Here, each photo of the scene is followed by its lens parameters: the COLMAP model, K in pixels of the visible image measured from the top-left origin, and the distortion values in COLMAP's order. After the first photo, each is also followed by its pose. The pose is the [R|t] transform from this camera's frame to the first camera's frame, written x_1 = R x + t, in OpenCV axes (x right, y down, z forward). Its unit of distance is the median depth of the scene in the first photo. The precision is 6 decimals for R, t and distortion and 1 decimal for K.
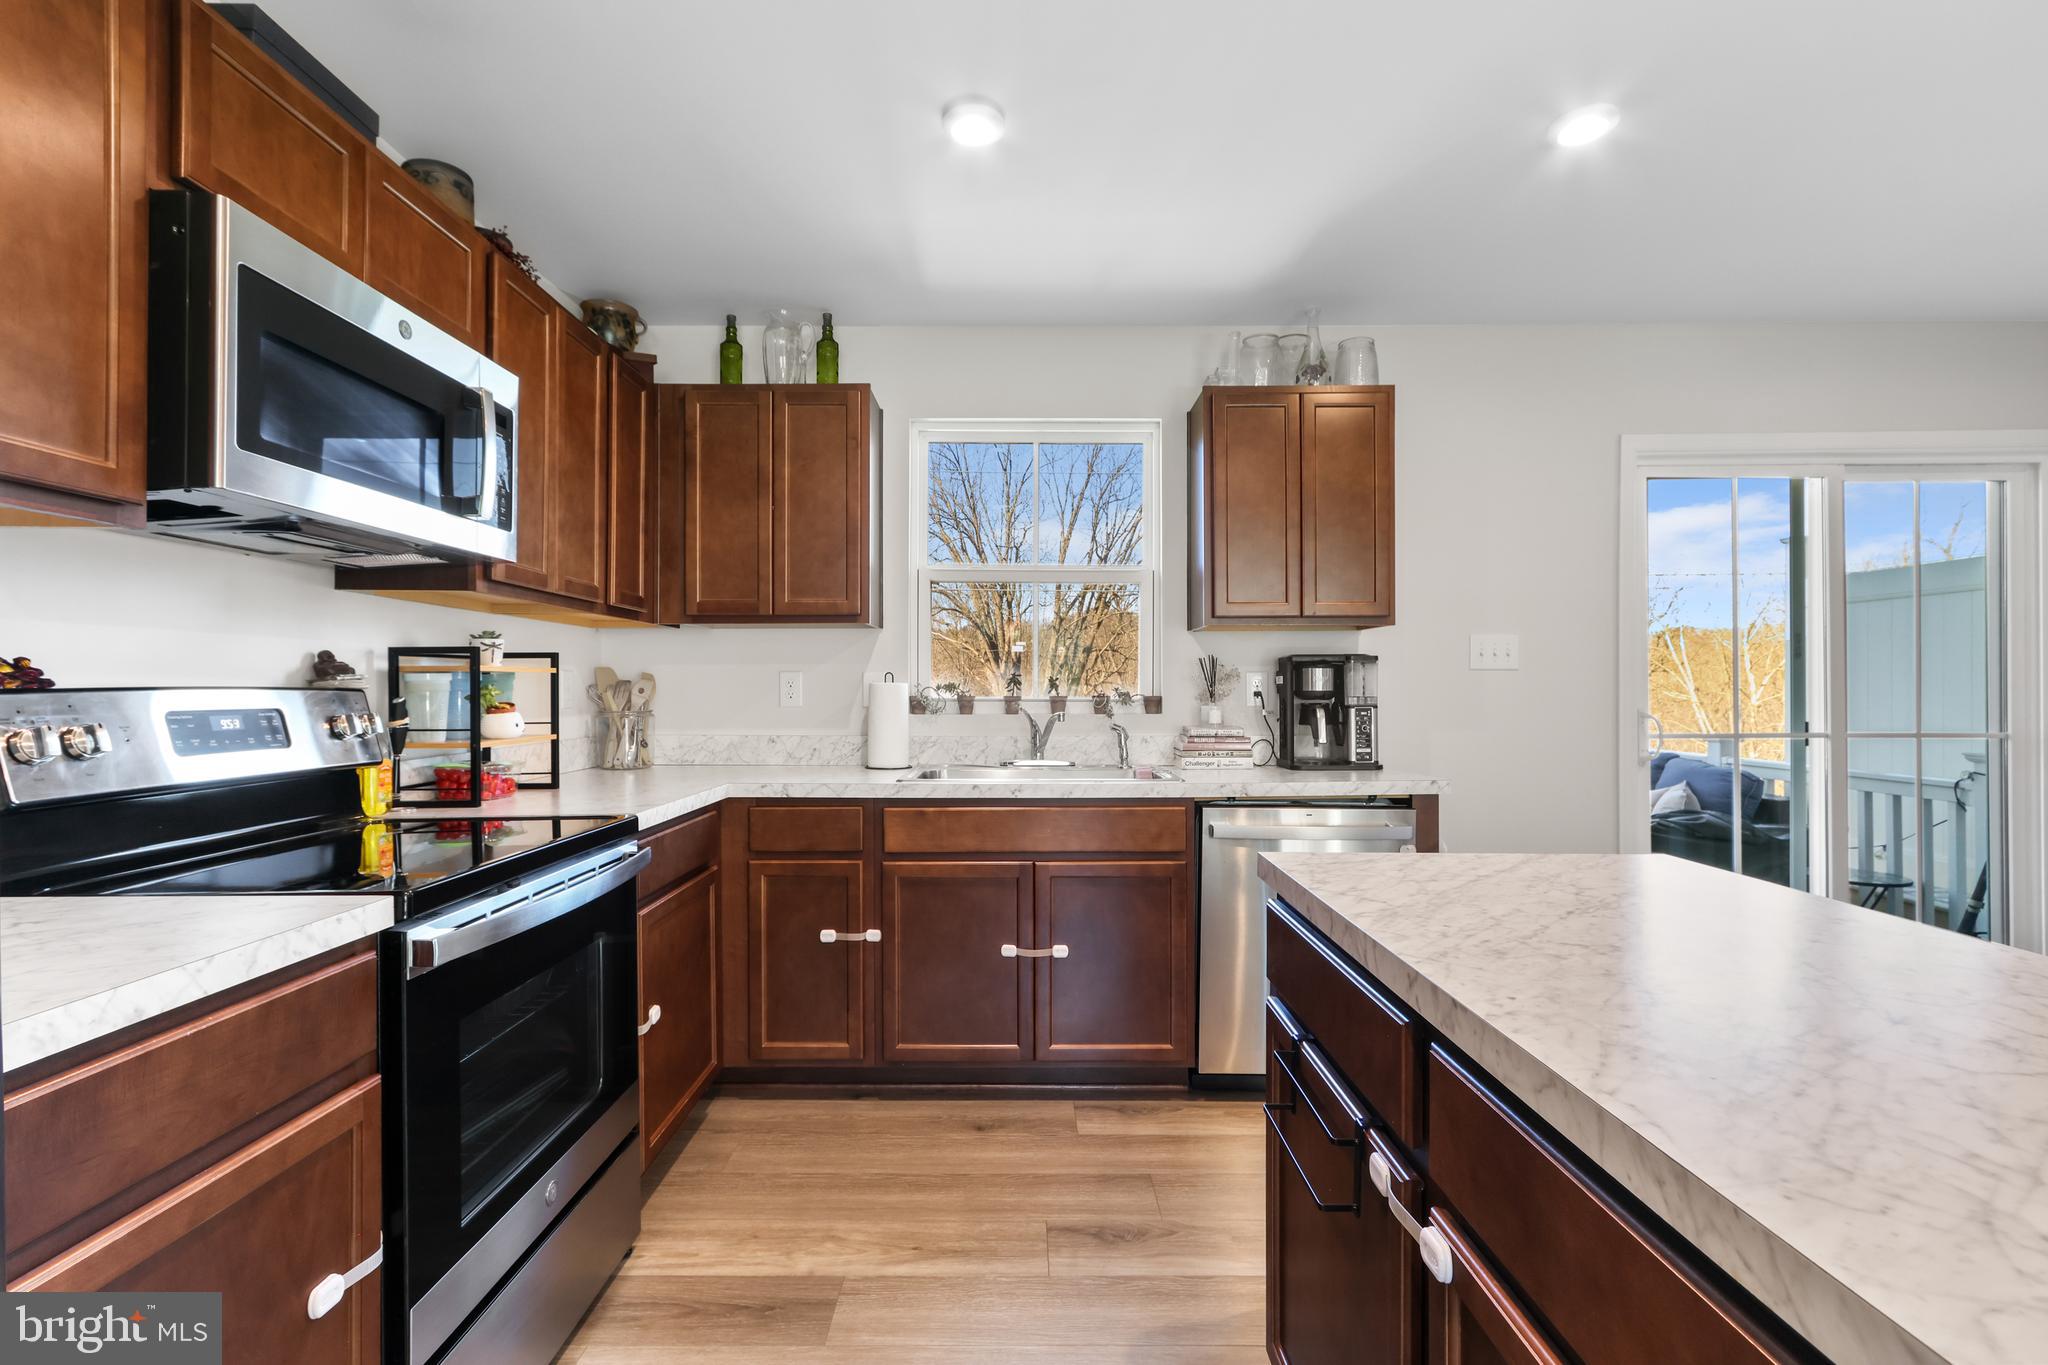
lens RADIAL K [[941.9, 0, 1015.1], [0, 941.9, 686.4], [0, 0, 1]] dist [-0.000619, 0.001172]
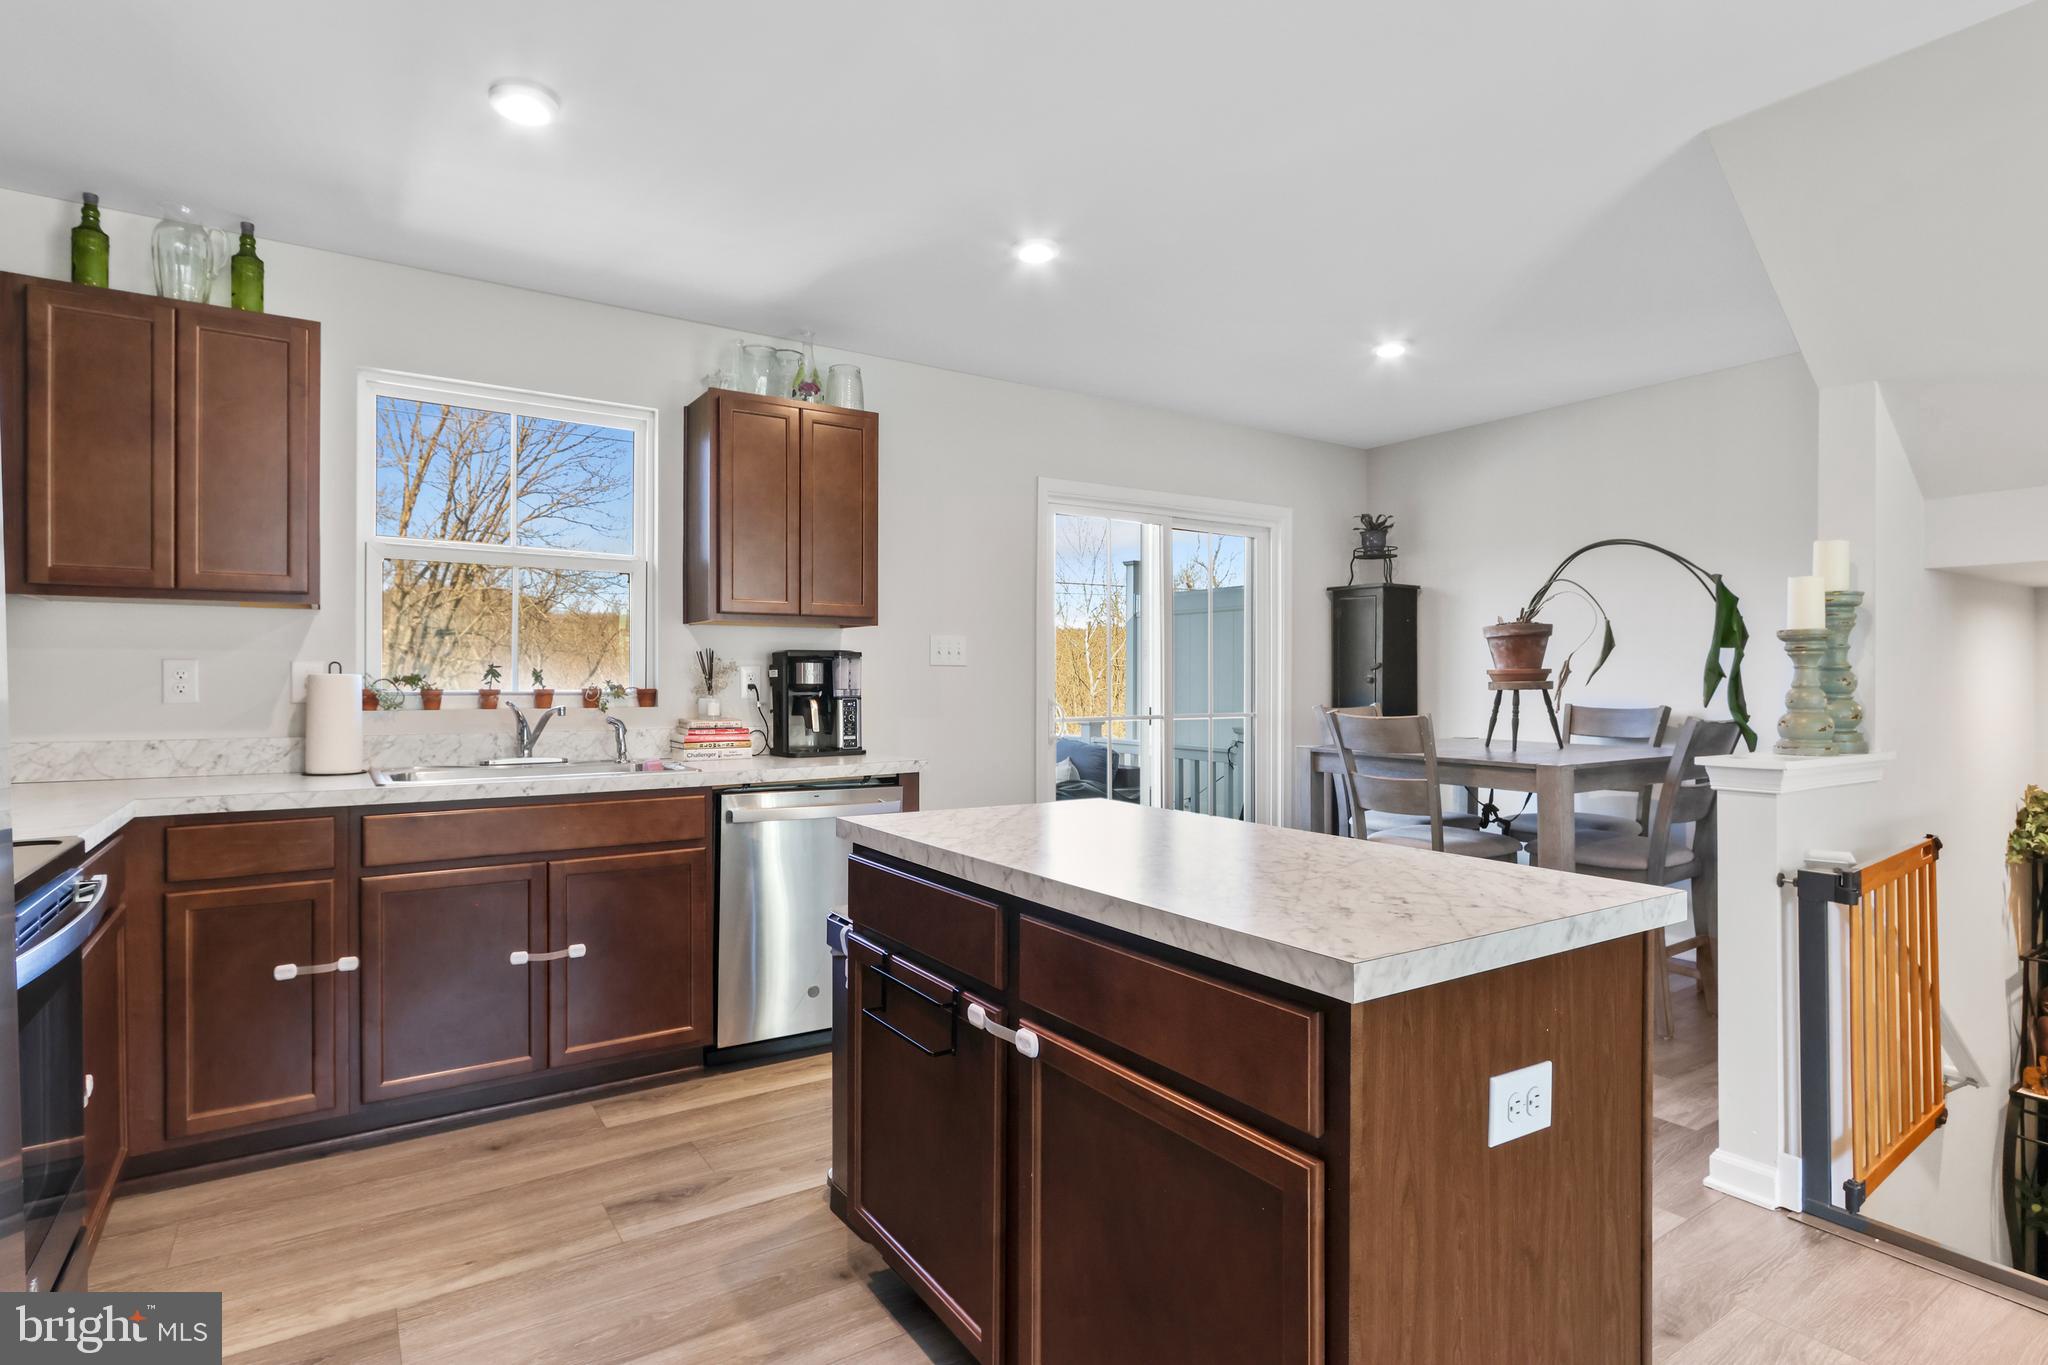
lens RADIAL K [[1035.0, 0, 1000.1], [0, 1035.0, 682.3], [0, 0, 1]] dist [0.000119, 0.000606]
pose [[0.836103, 0.001229, 0.548571, -0.154176], [-0.003176, 0.999992, 0.002600, -0.000804], [-0.548563, -0.003916, 0.836100, -0.119159]]
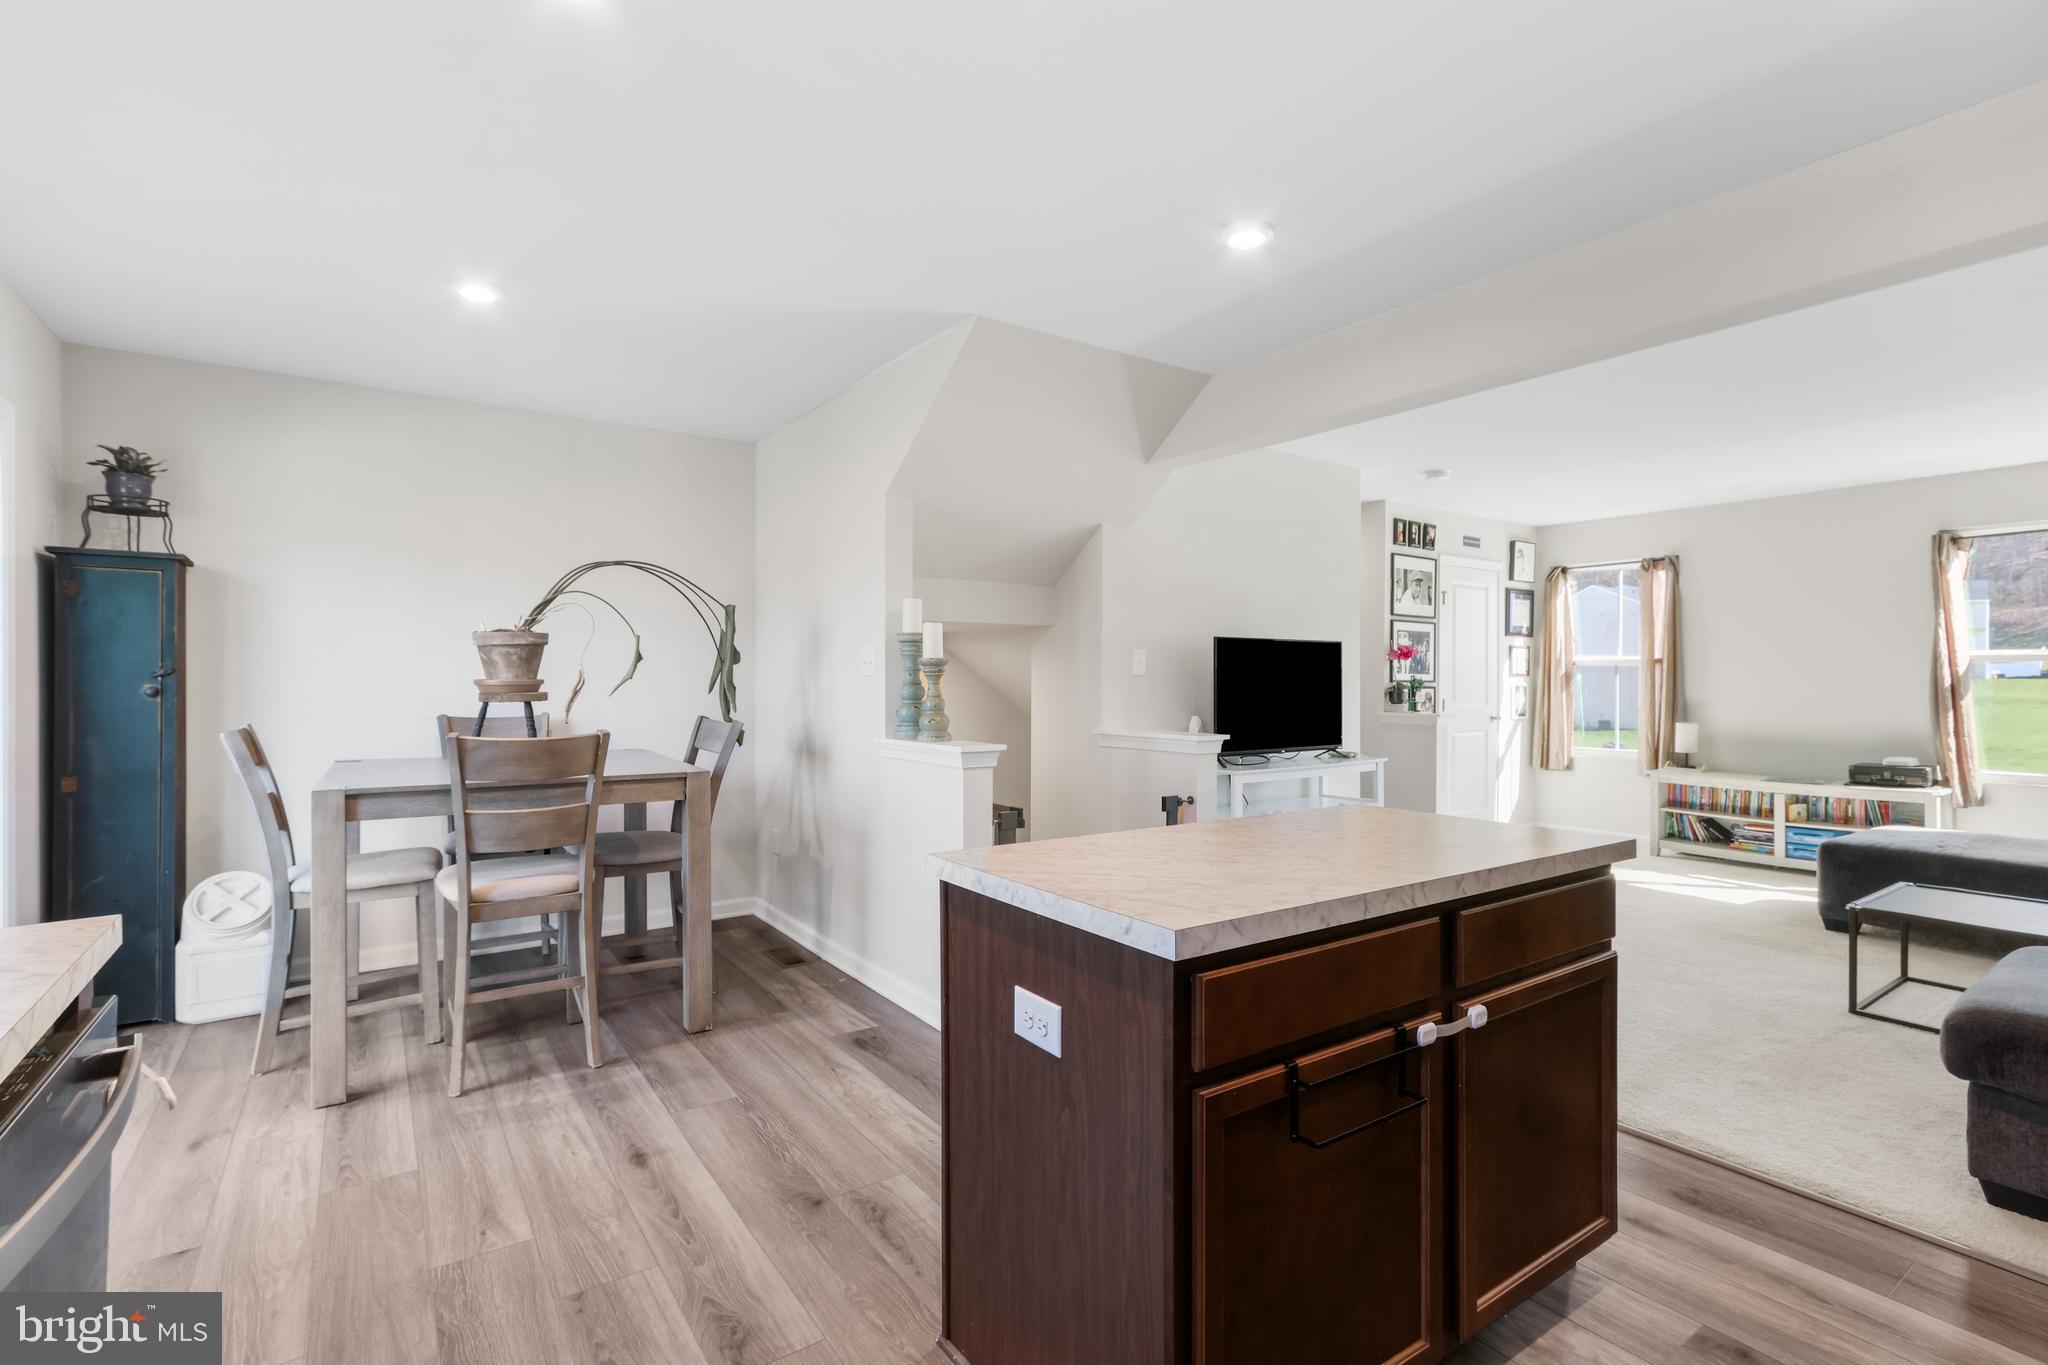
lens RADIAL K [[941.9, 0, 1015.1], [0, 941.9, 686.4], [0, 0, 1]] dist [-0.000619, 0.001172]
pose [[-0.574360, -0.003246, 0.818597, -0.154020], [-0.003268, 0.999993, 0.001673, -0.011973], [-0.818597, -0.001714, -0.574366, 0.804703]]
